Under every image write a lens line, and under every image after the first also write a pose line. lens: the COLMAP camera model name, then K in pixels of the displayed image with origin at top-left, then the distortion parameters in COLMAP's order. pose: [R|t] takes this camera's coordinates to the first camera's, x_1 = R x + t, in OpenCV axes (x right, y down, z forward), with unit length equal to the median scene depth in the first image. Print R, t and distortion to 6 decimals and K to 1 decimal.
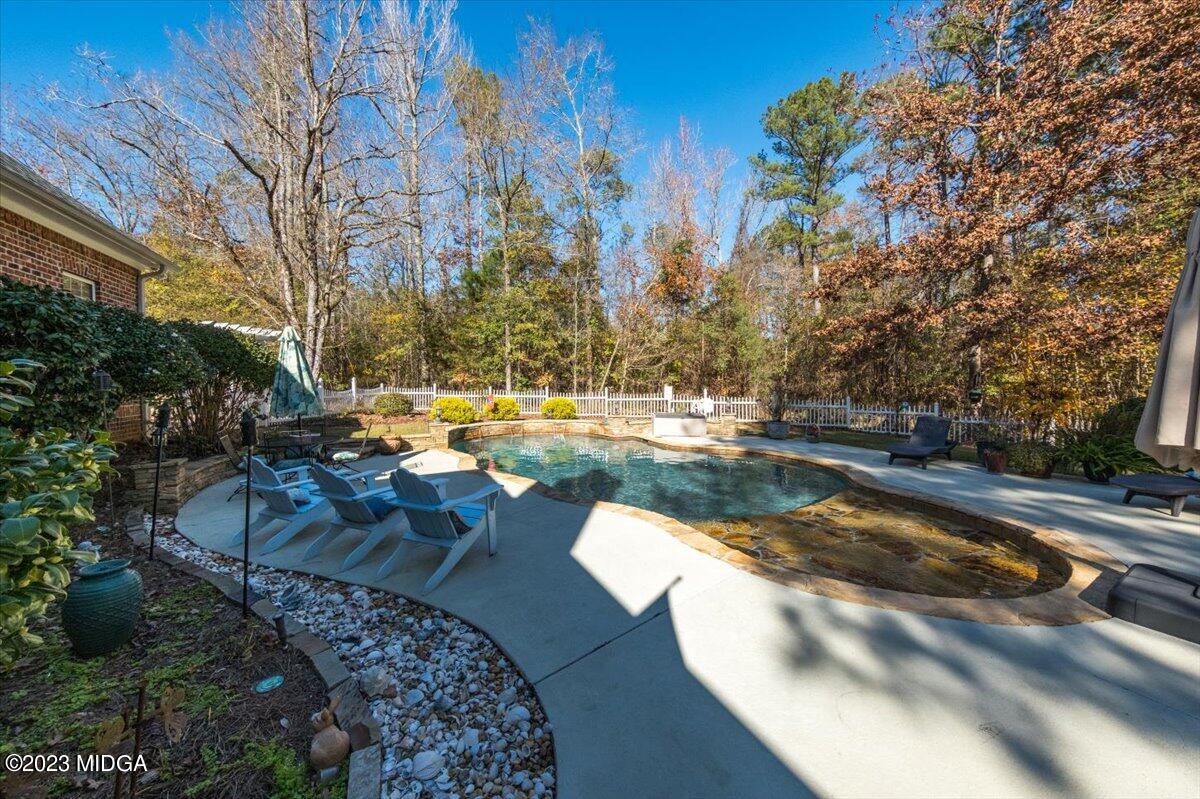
lens RADIAL K [[414.3, 0, 601.6], [0, 414.3, 391.0], [0, 0, 1]] dist [0.009414, -0.008066]
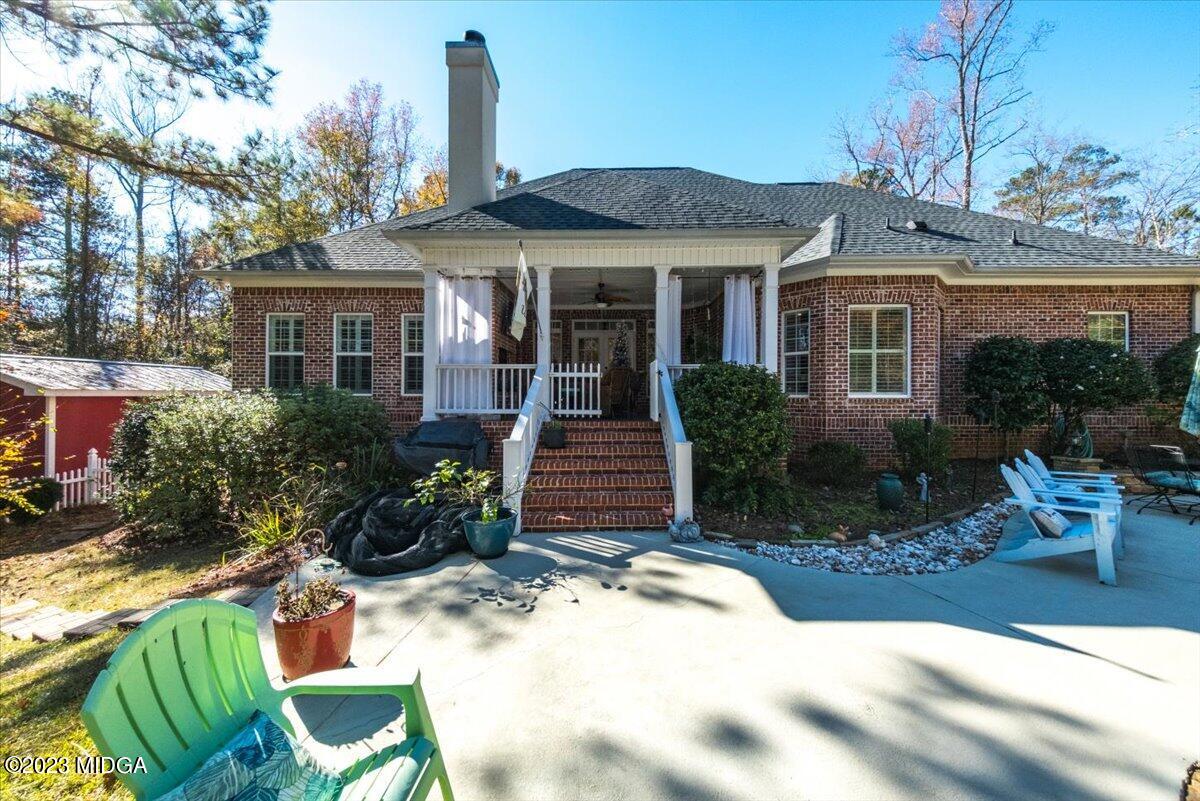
lens RADIAL K [[414.3, 0, 601.6], [0, 414.3, 392.0], [0, 0, 1]] dist [0.009414, -0.008066]
pose [[-0.481488, 0.000642, -0.876453, 0.721584], [-0.013647, 0.999873, 0.008229, -0.020846], [0.876347, 0.015924, -0.481418, 0.280580]]
